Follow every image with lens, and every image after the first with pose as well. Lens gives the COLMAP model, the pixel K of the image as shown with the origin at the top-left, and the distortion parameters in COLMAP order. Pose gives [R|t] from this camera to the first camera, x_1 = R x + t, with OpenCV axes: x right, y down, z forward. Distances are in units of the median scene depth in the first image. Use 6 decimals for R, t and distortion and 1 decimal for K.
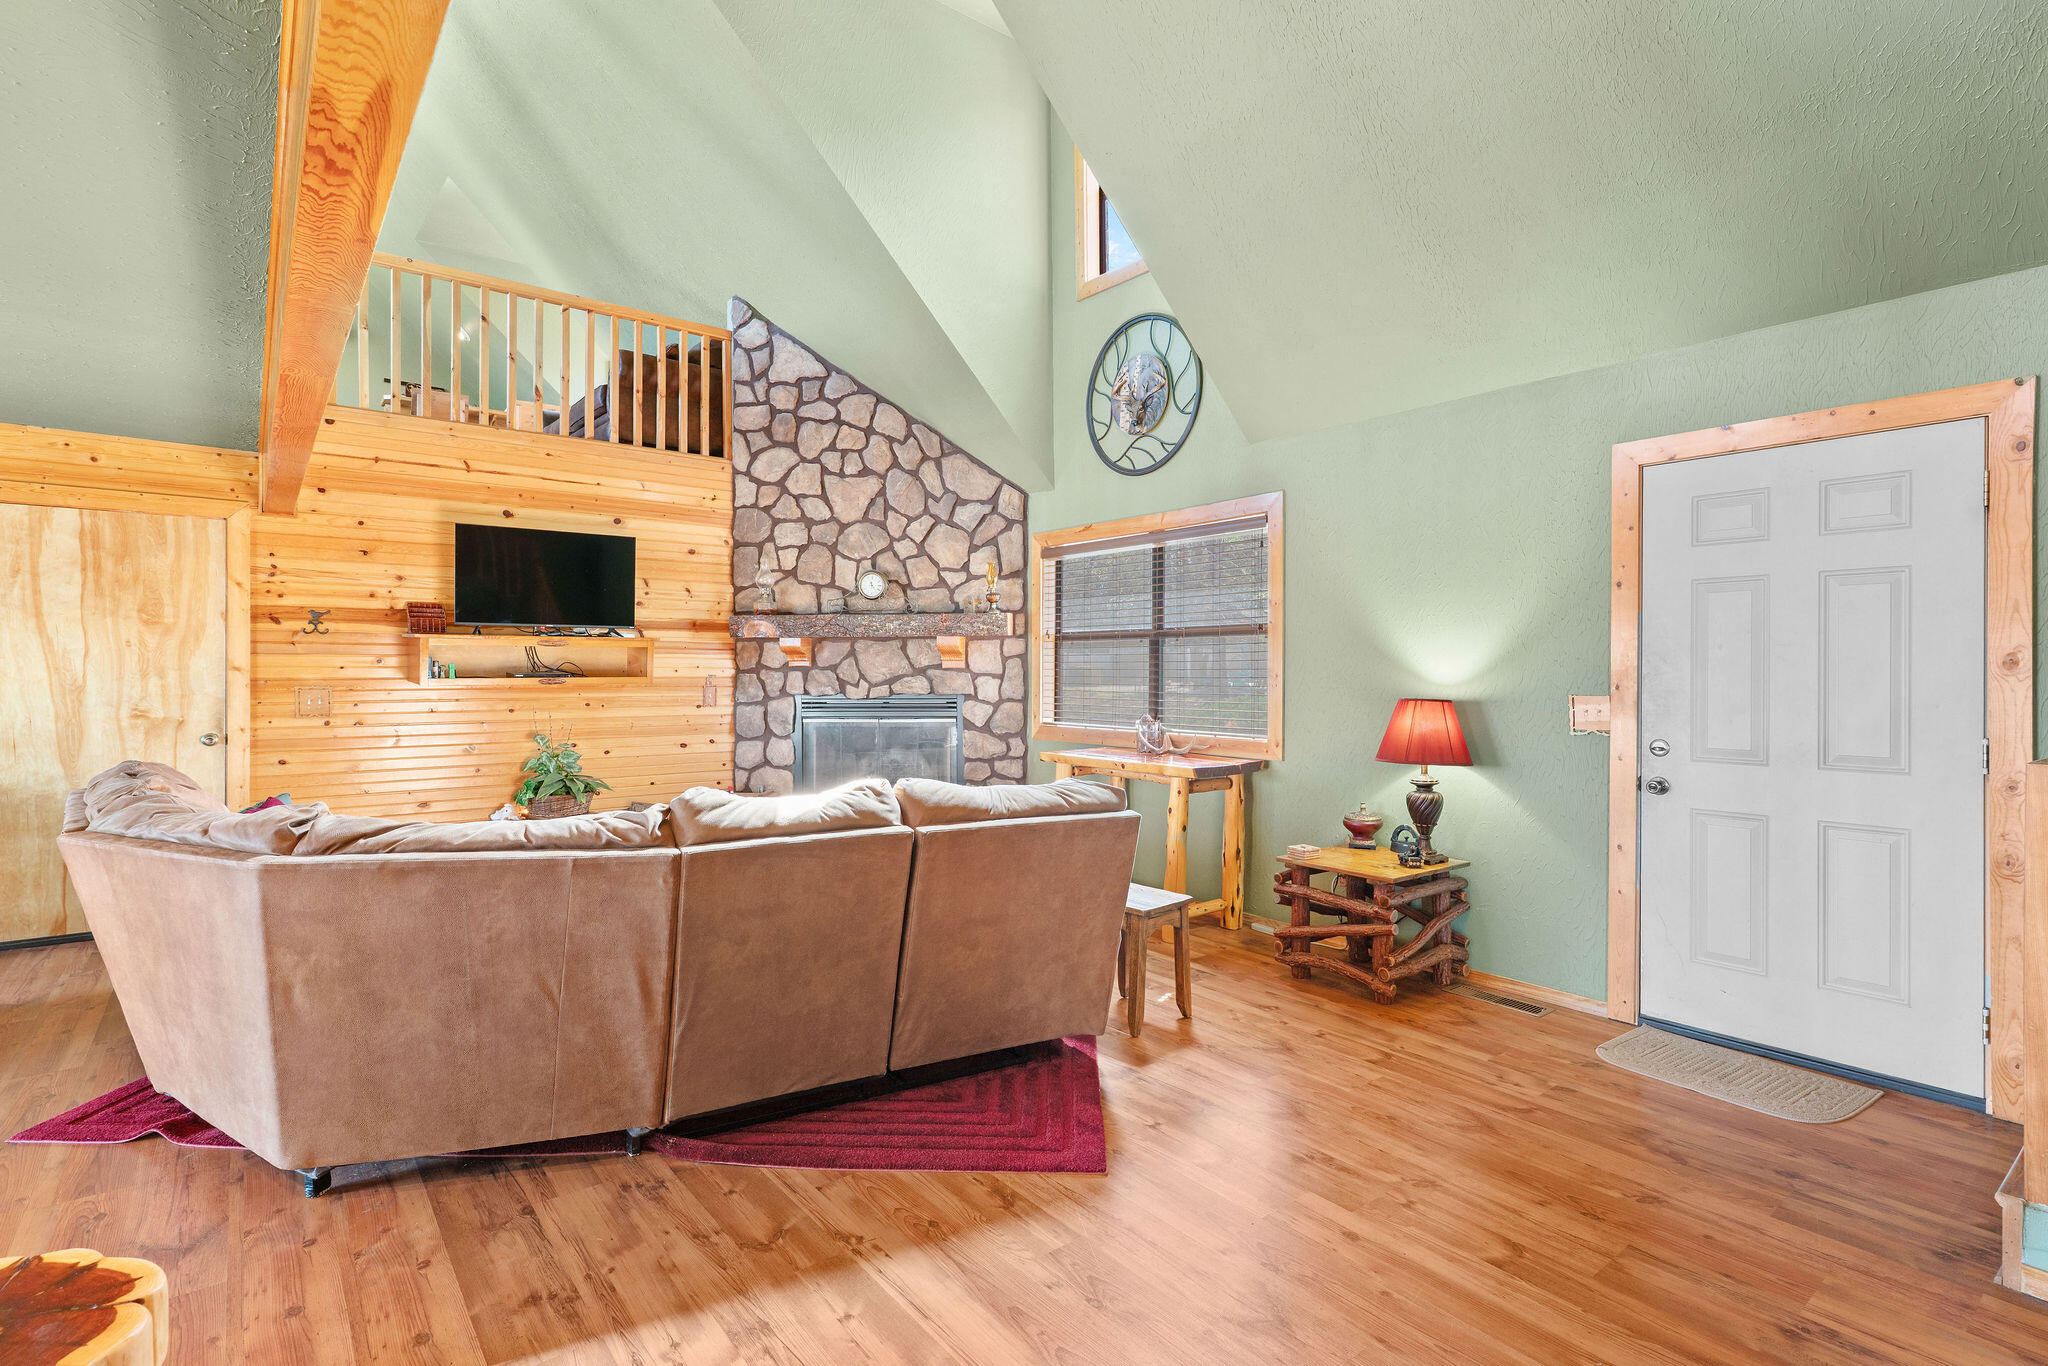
lens RADIAL K [[974.5, 0, 1030.9], [0, 974.5, 673.5], [0, 0, 1]] dist [0.003240, 0.000154]
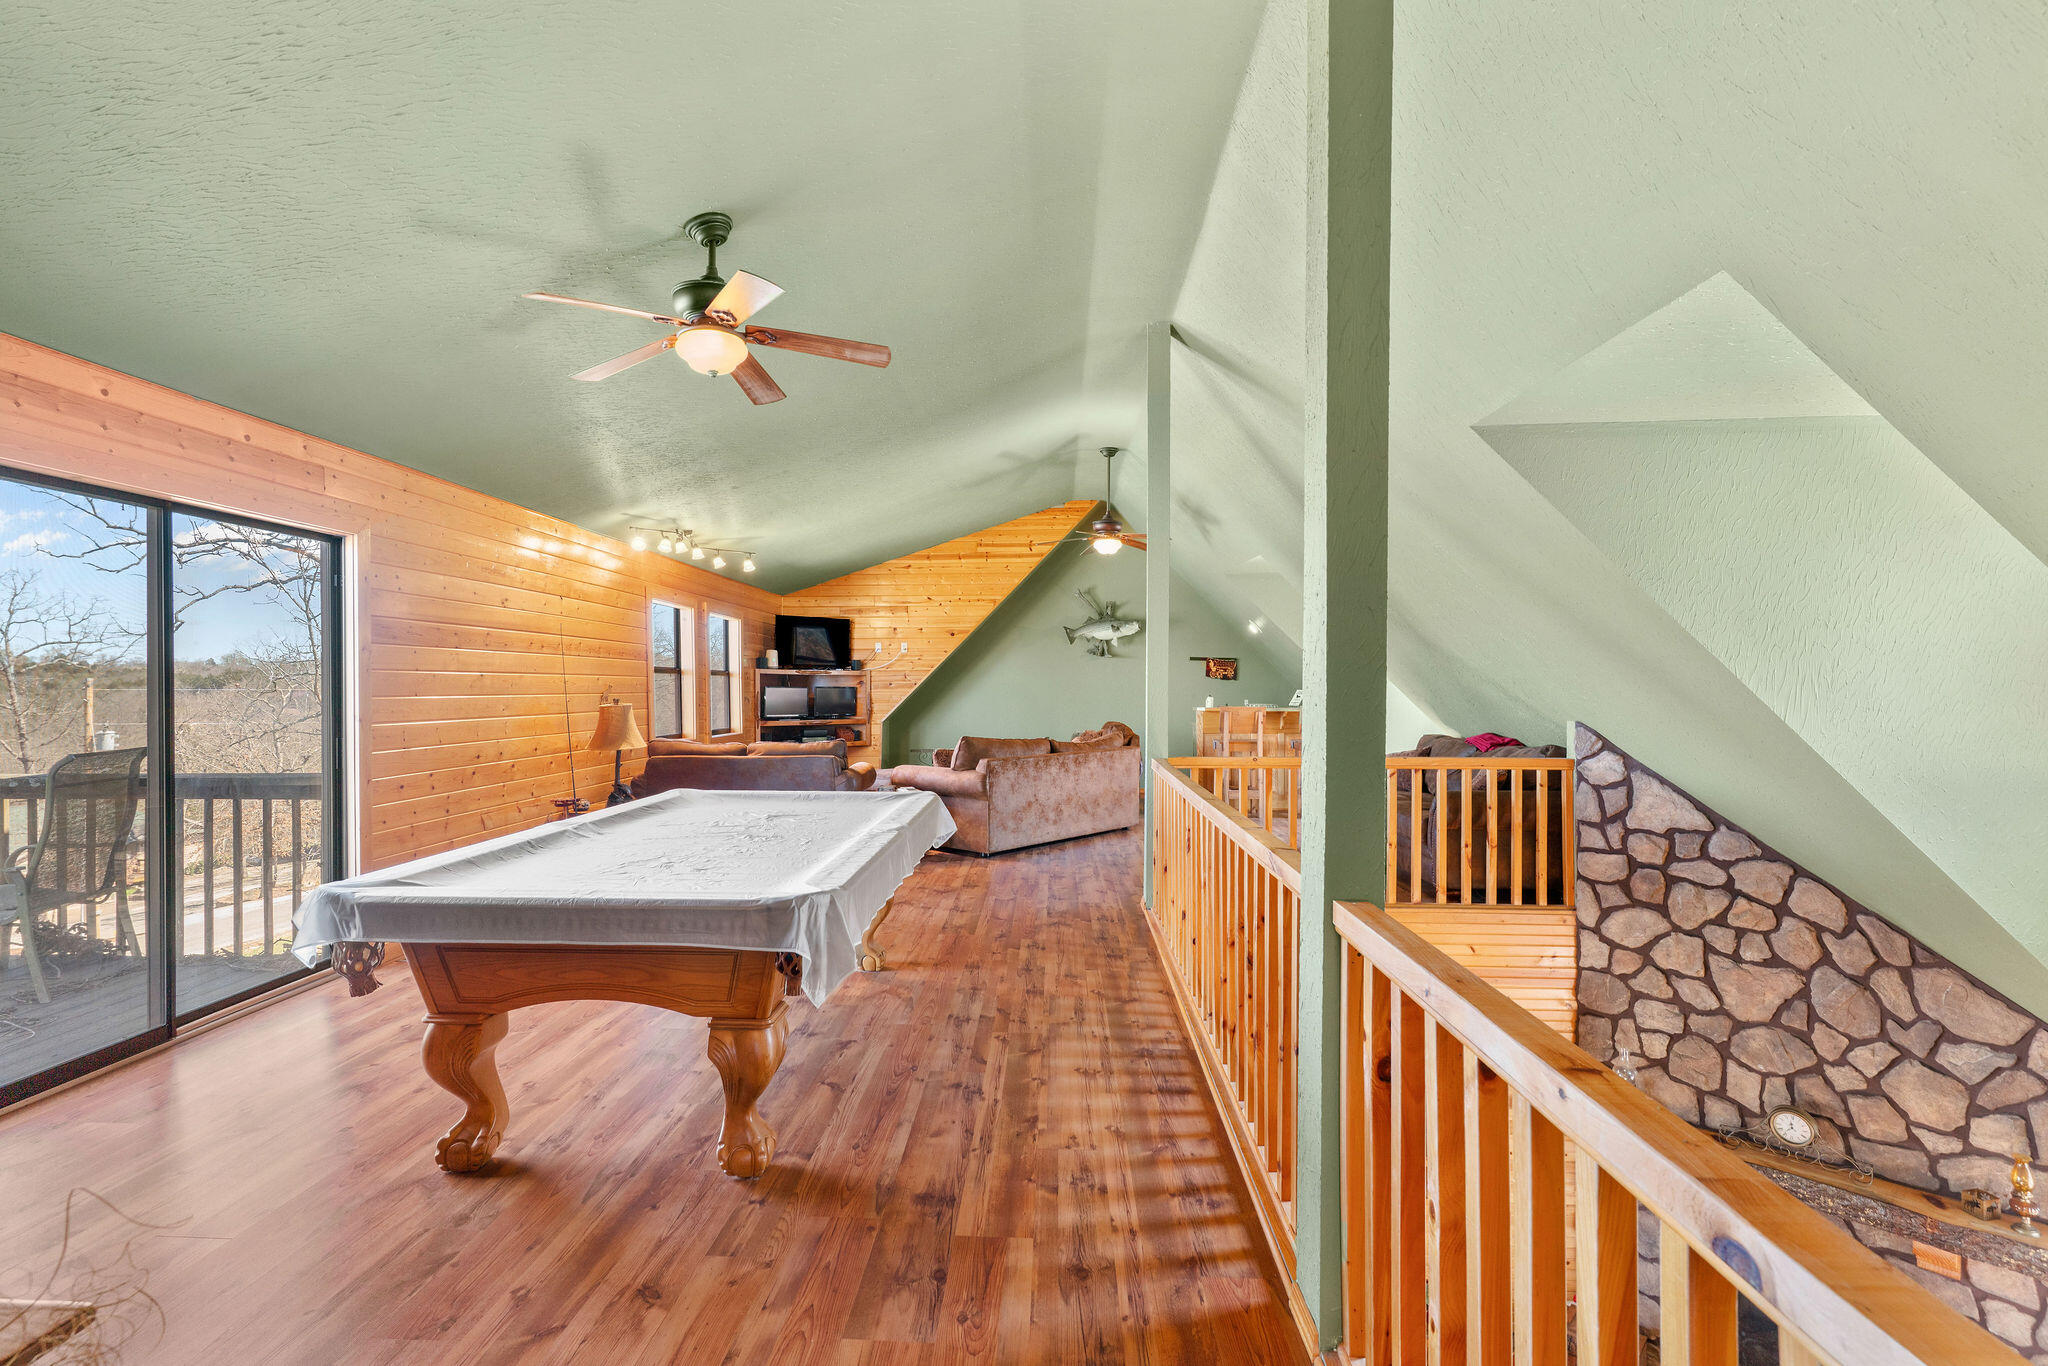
lens RADIAL K [[974.5, 0, 1011.3], [0, 974.5, 684.9], [0, 0, 1]] dist [0.003240, 0.000154]
pose [[0.756330, -0.003827, -0.654179, -0.120735], [-0.001895, 0.999966, -0.008041, -0.419852], [0.654187, 0.007321, 0.756297, 0.017615]]
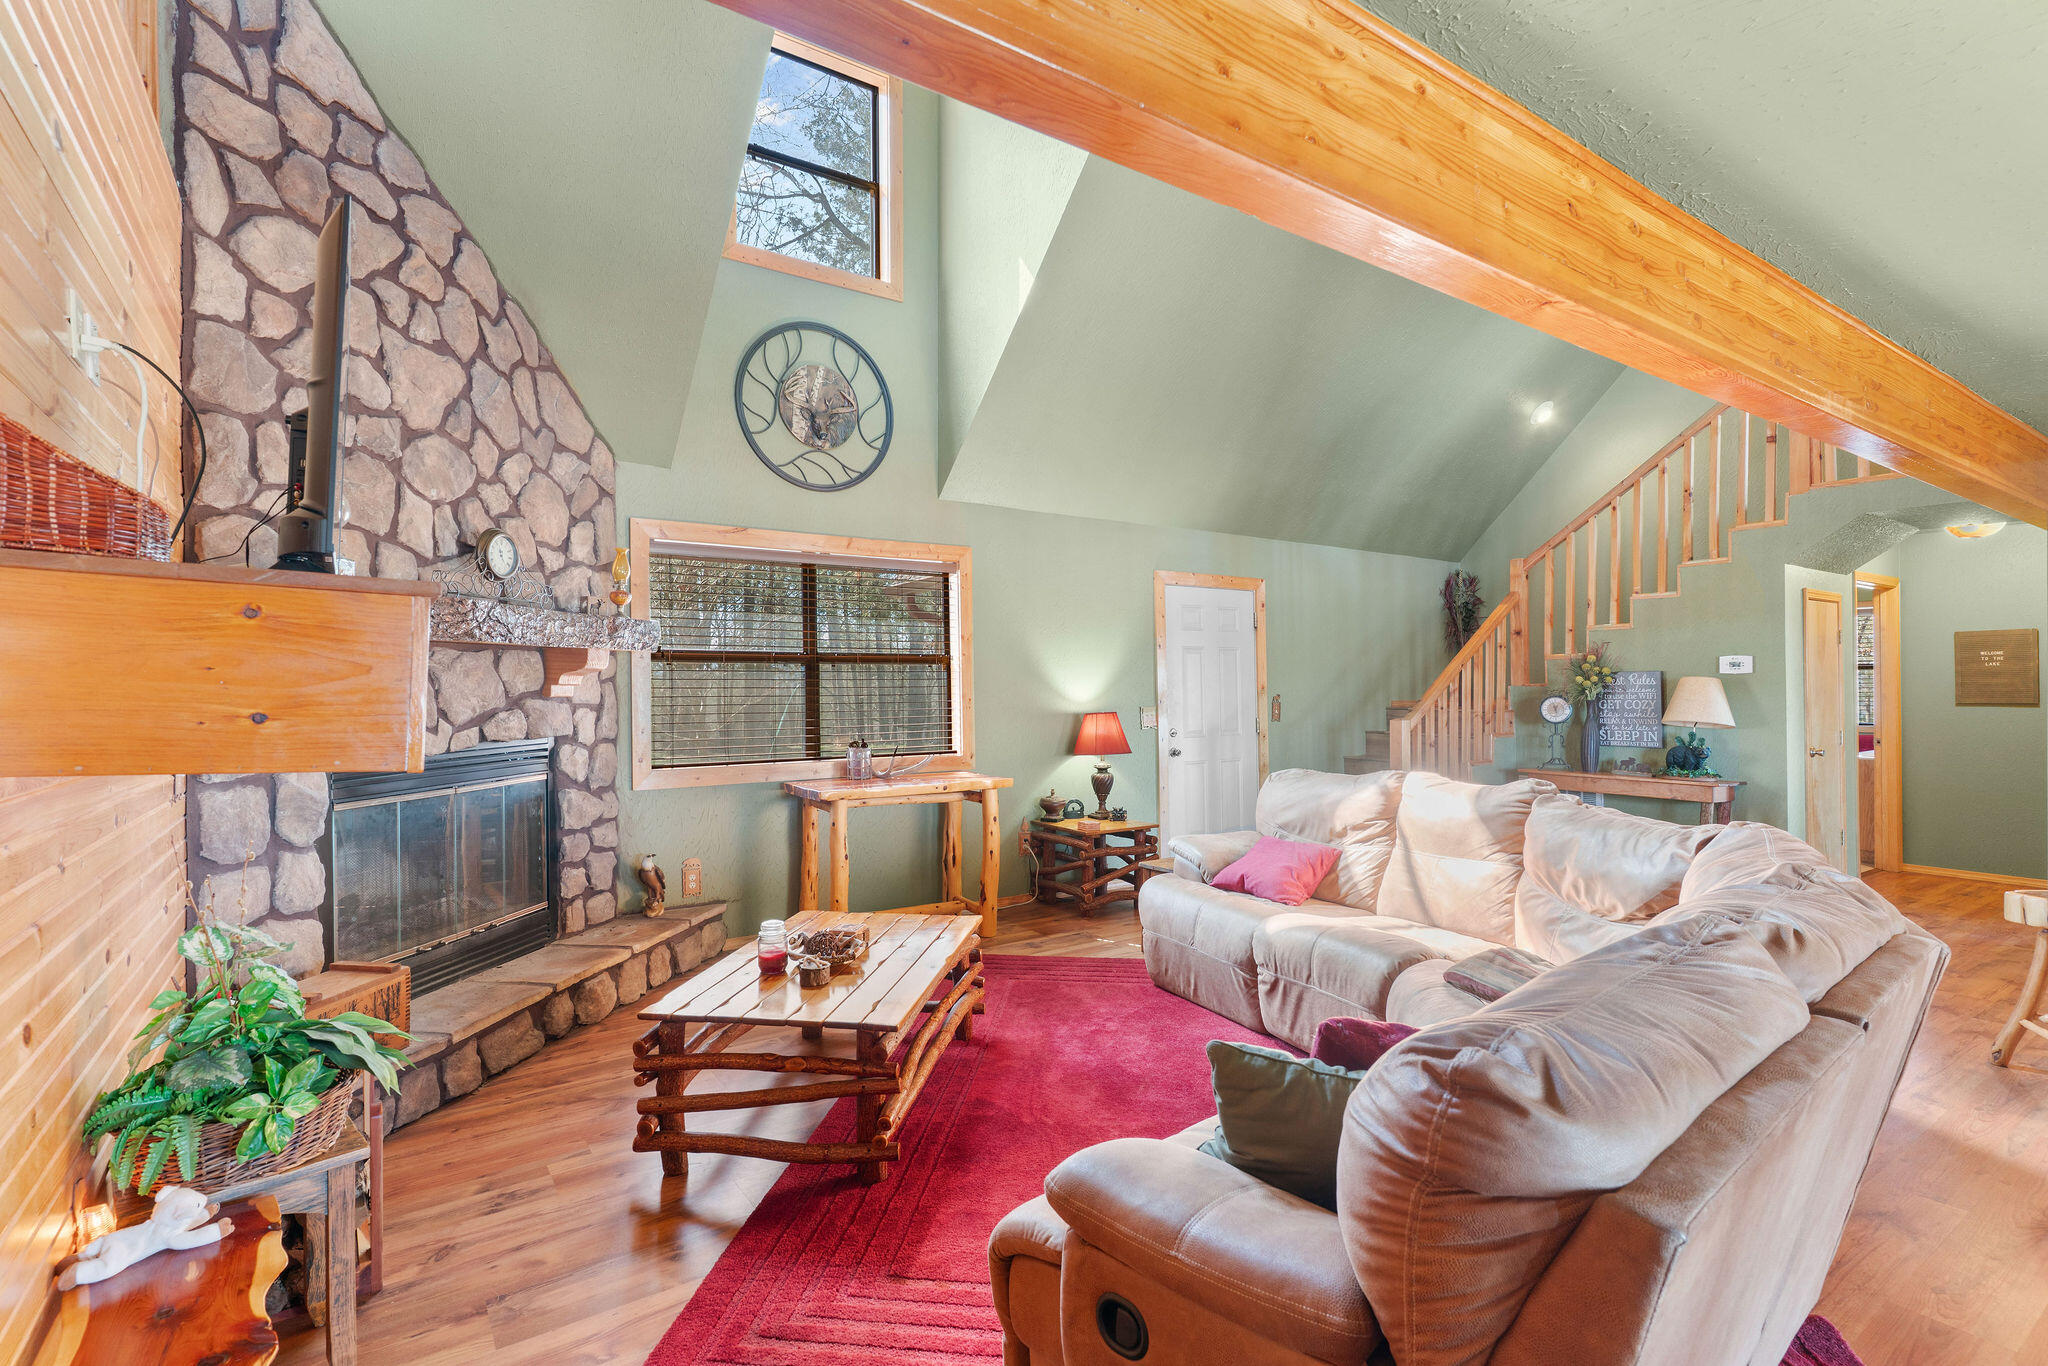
lens RADIAL K [[974.5, 0, 1007.2], [0, 974.5, 689.8], [0, 0, 1]] dist [0.003240, 0.000154]
pose [[0.076054, -0.001540, 0.997102, -0.703923], [0.010482, 0.999945, 0.000745, -0.007434], [-0.997049, 0.010395, 0.076066, 0.639073]]
